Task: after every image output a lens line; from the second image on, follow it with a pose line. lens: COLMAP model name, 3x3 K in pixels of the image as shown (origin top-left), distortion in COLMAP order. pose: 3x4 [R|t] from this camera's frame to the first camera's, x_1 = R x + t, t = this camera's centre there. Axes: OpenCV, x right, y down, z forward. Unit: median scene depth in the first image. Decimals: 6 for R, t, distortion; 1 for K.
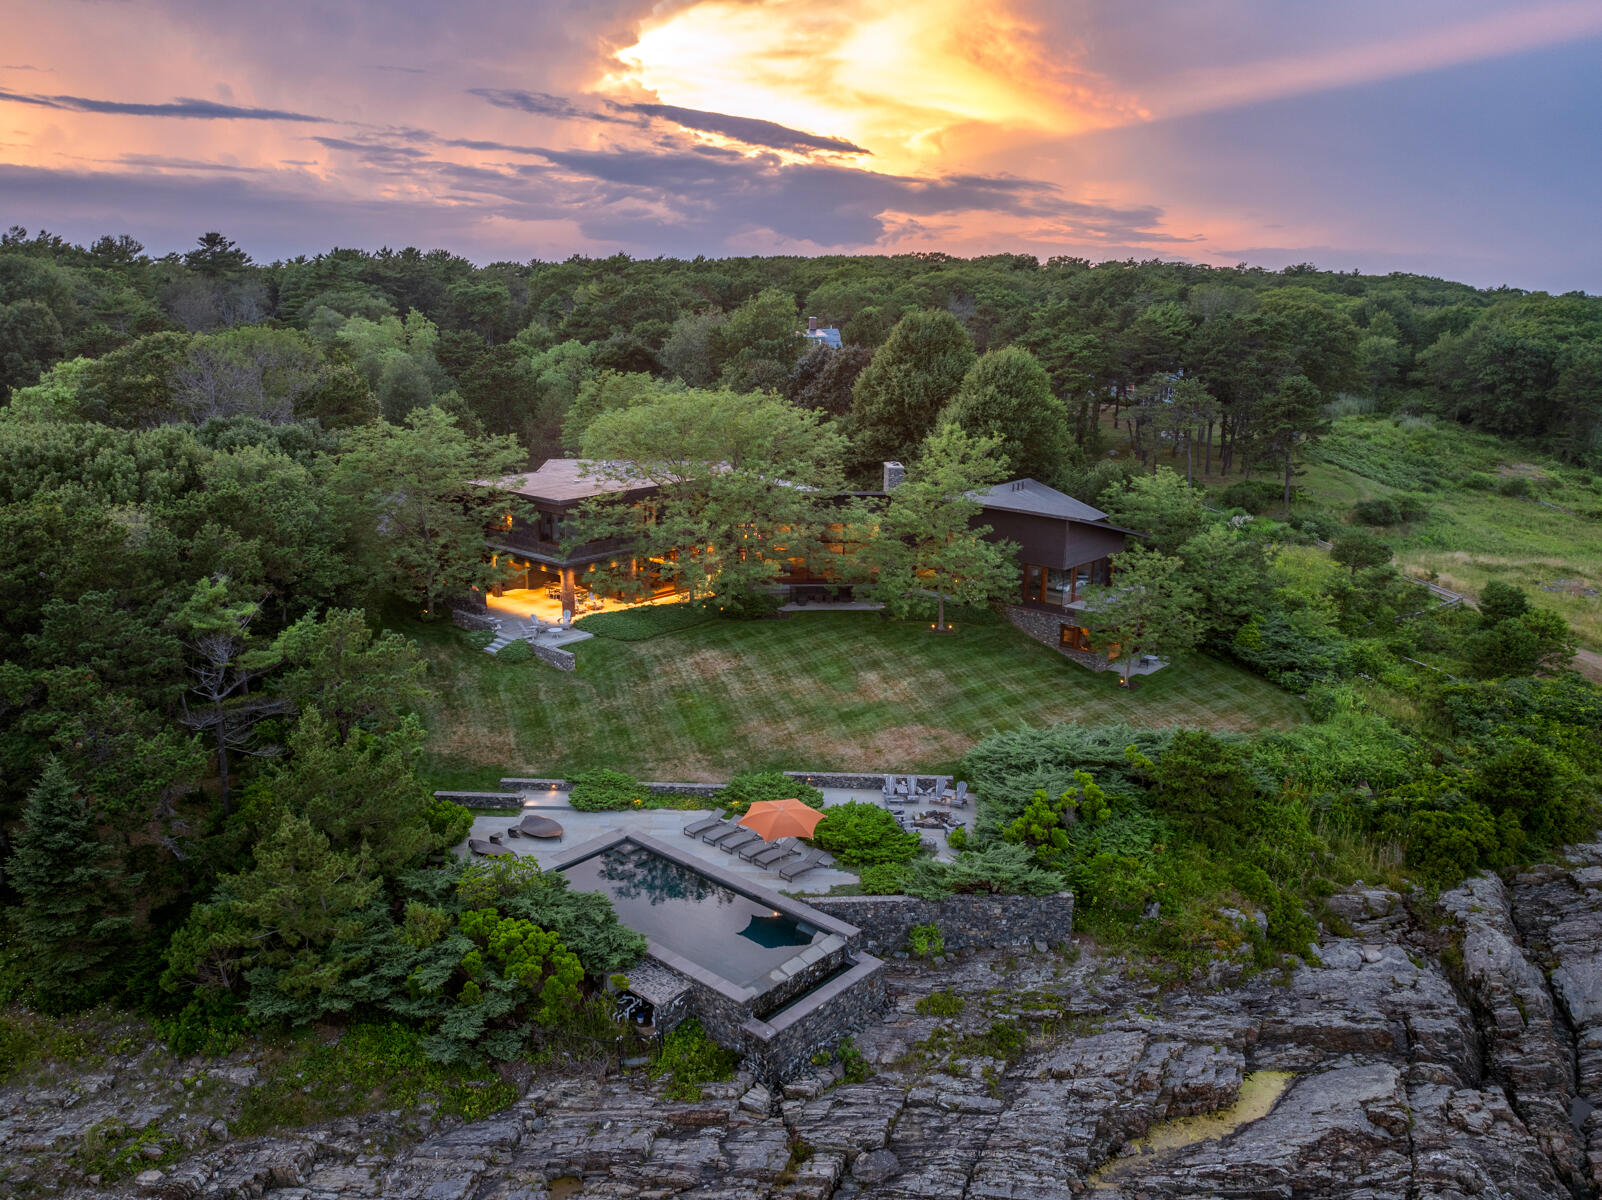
lens RADIAL K [[1205.4, 0, 789.6], [0, 1205.4, 632.0], [0, 0, 1]] dist [-0.004286, -0.084614]
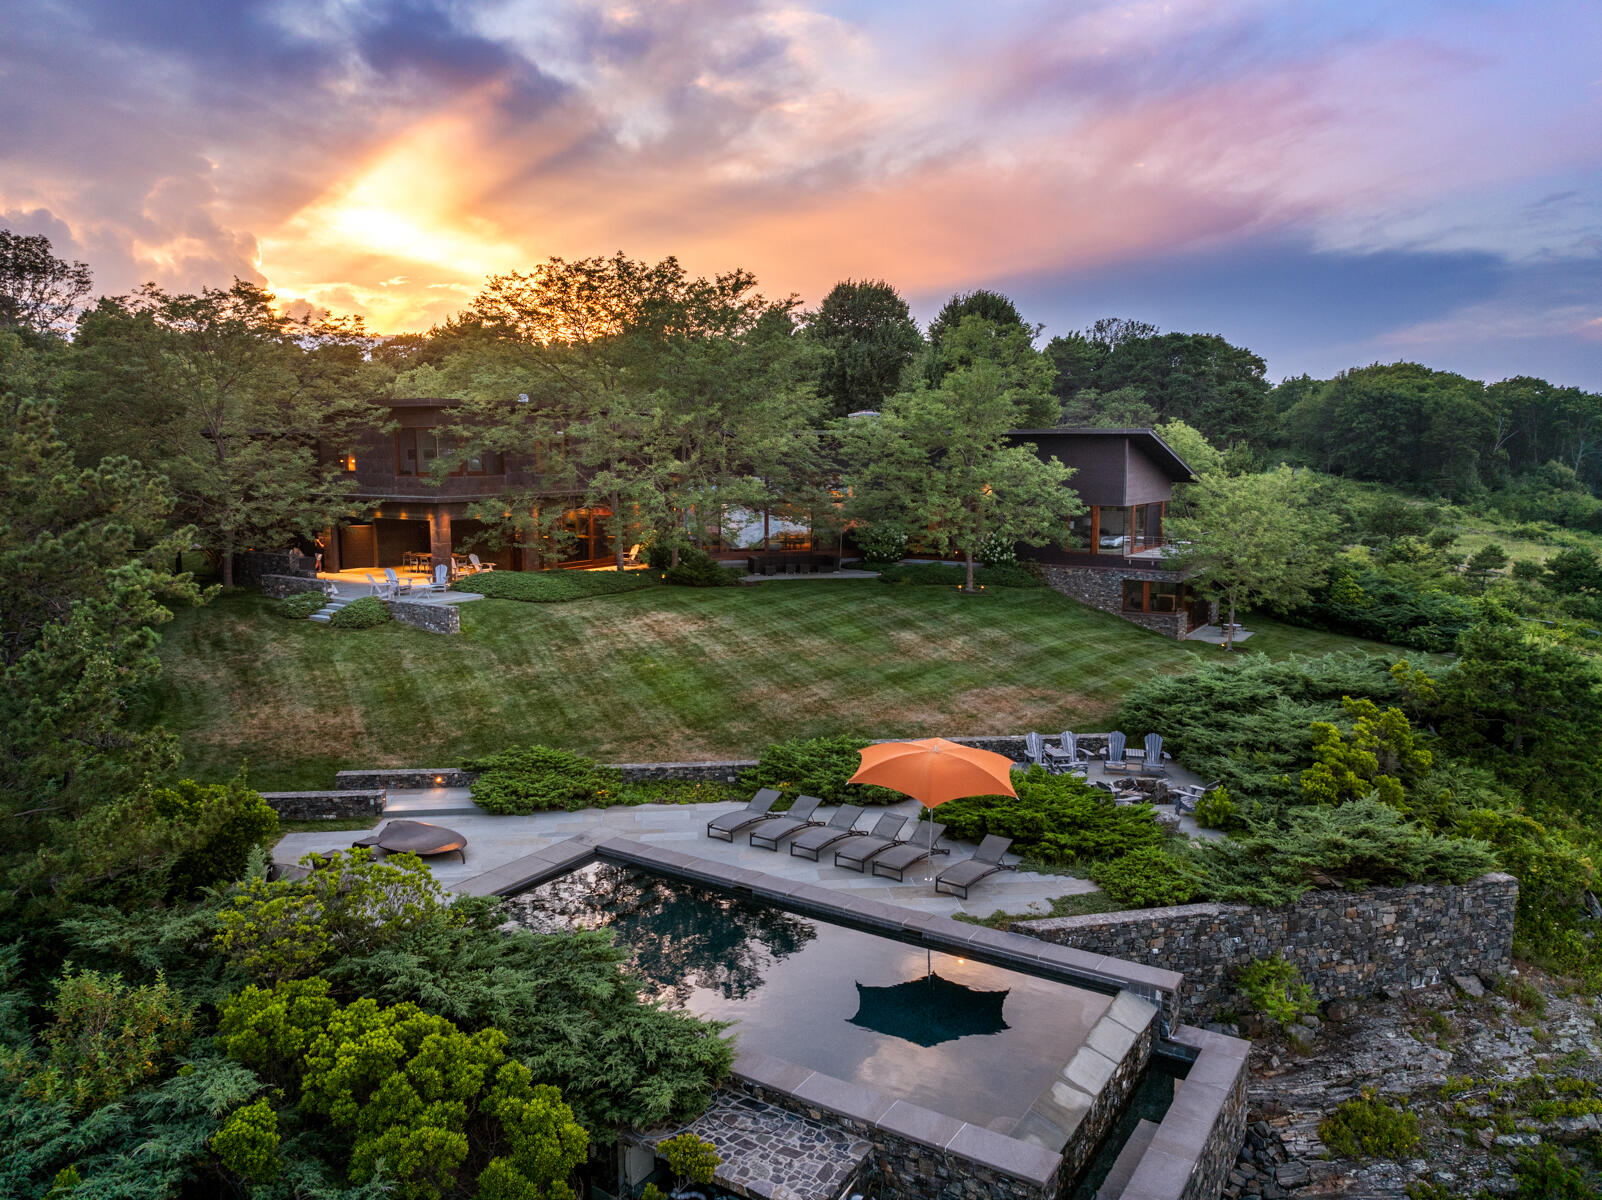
lens RADIAL K [[1129.0, 0, 792.8], [0, 1129.0, 595.5], [0, 0, 1]] dist [-0.038896, 0.000754]
pose [[0.987730, -0.027422, 0.153746, -0.128175], [0.050509, 0.987646, -0.148337, 0.144903], [-0.147779, 0.154282, 0.976913, 0.529278]]
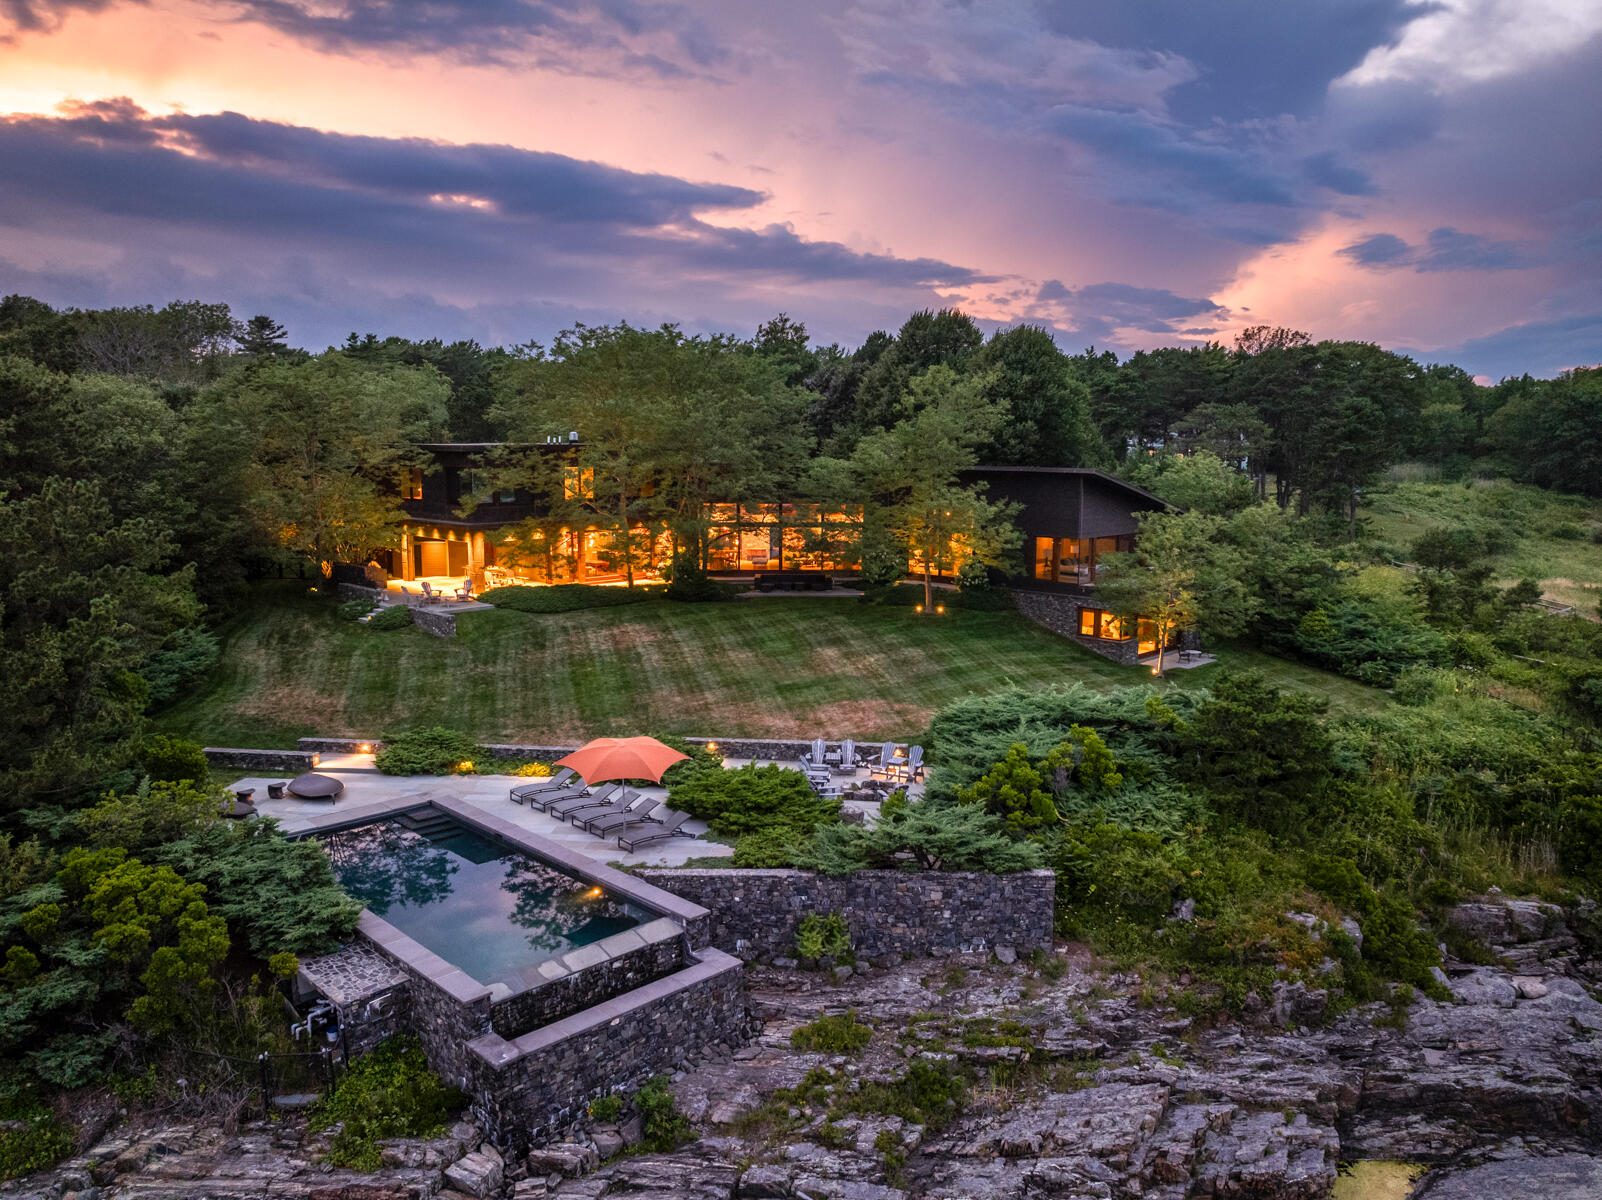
lens RADIAL K [[1158.0, 0, 801.0], [0, 1158.0, 600.0], [0, 0, 1]] dist [-0.041272, 0.005722]
pose [[0.998407, 0.002687, -0.056356, 0.125797], [-0.010686, 0.989791, -0.142128, 0.152333], [0.055399, 0.142504, 0.988243, 0.336757]]
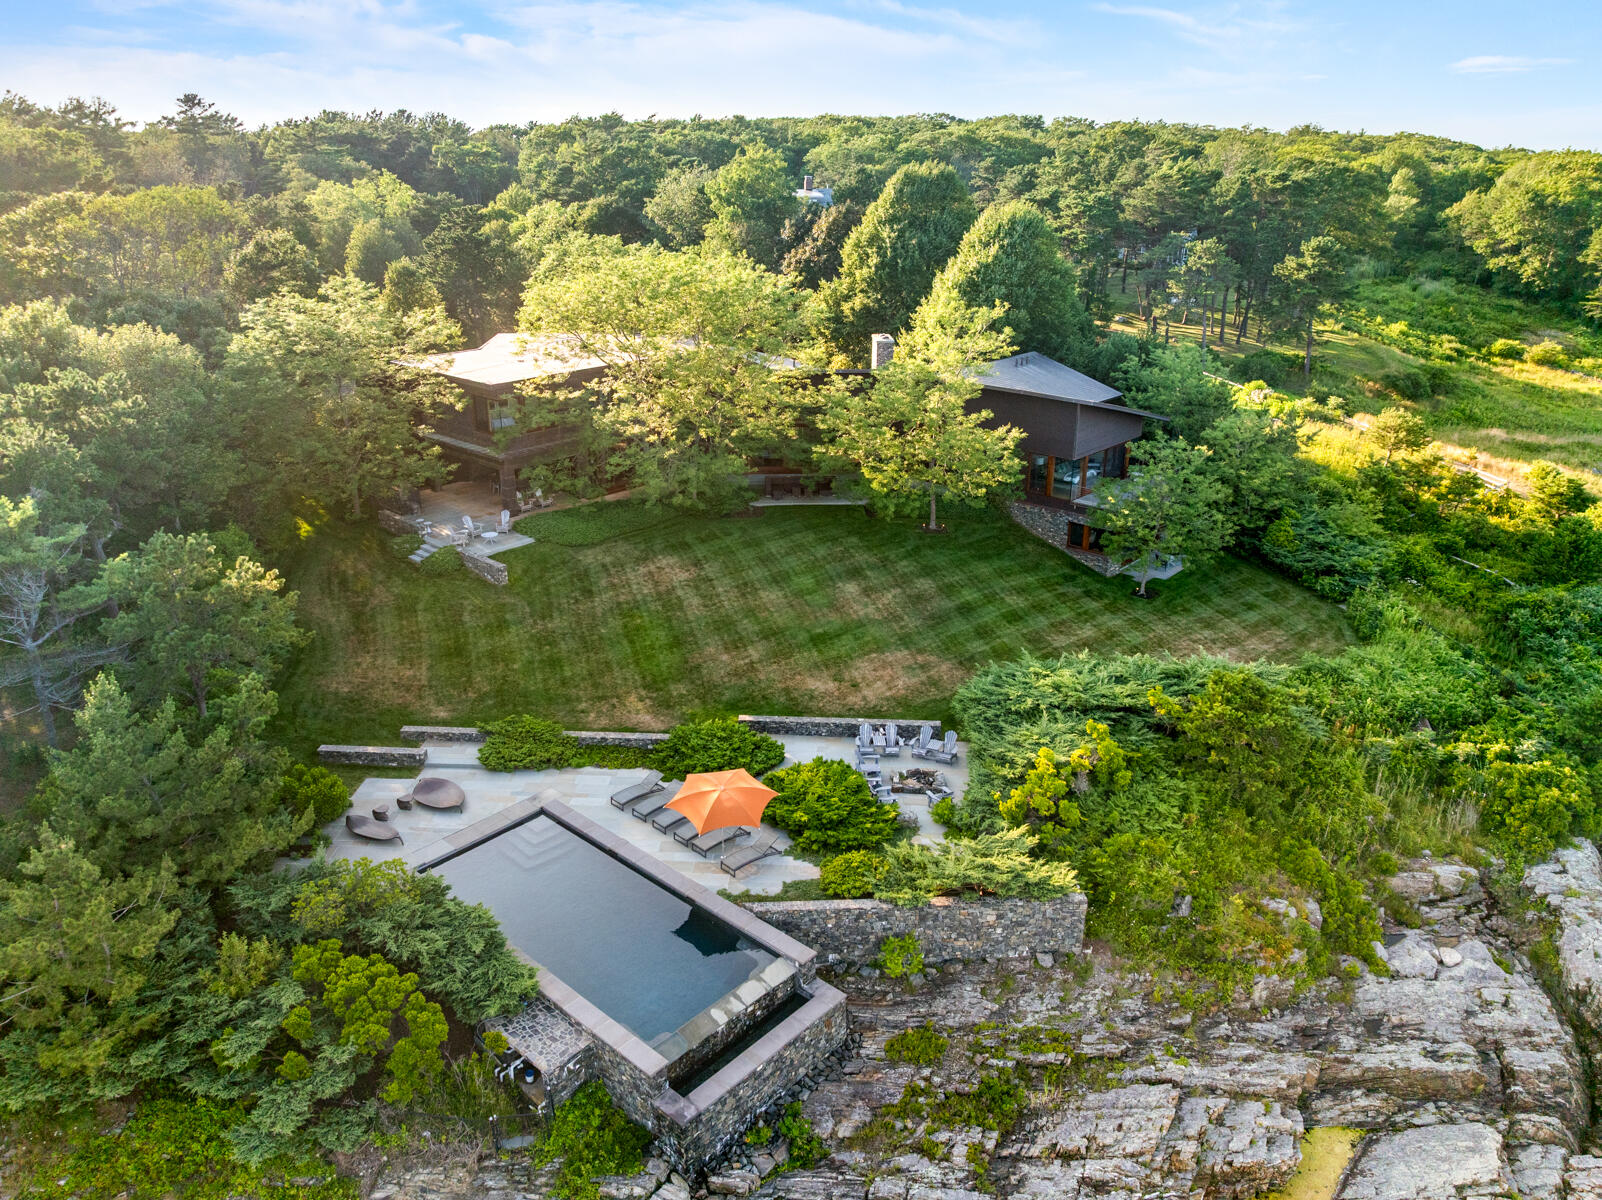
lens RADIAL K [[1129.0, 0, 792.8], [0, 1129.0, 595.5], [0, 0, 1]] dist [-0.038896, 0.000754]
pose [[0.999954, -0.003176, -0.008996, 0.045616], [0.004021, 0.995416, 0.095558, -0.048943], [0.008651, -0.095589, 0.995383, 0.260442]]
